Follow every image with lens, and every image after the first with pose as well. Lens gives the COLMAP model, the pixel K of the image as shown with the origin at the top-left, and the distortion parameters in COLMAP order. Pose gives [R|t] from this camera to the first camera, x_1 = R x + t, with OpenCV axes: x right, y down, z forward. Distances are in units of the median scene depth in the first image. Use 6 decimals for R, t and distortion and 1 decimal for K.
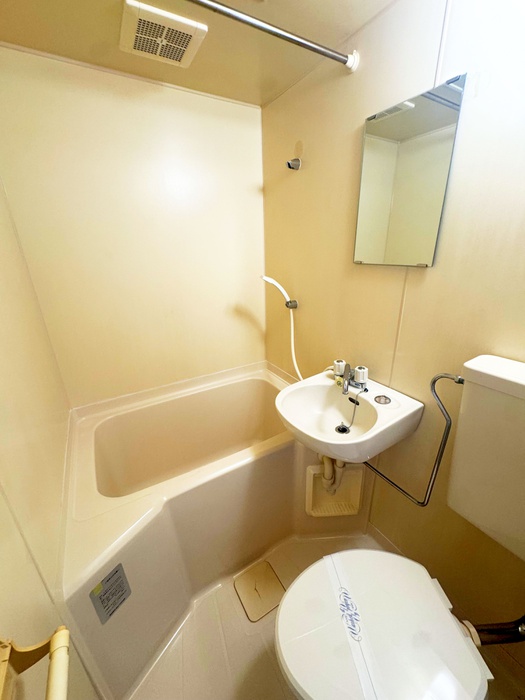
lens RADIAL K [[280.8, 0, 262.5], [0, 280.8, 350.0], [0, 0, 1]] dist [-0.000912, 0.000161]
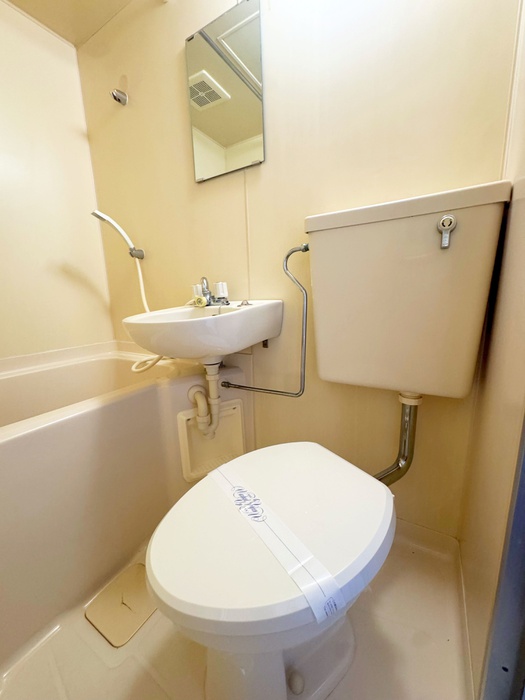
lens RADIAL K [[280.8, 0, 262.5], [0, 280.8, 350.0], [0, 0, 1]] dist [-0.000912, 0.000161]
pose [[0.881785, -0.096715, 0.461630, 0.018146], [0.175662, 0.975678, -0.131132, 0.387312], [-0.437719, 0.196721, 0.877327, 0.135049]]
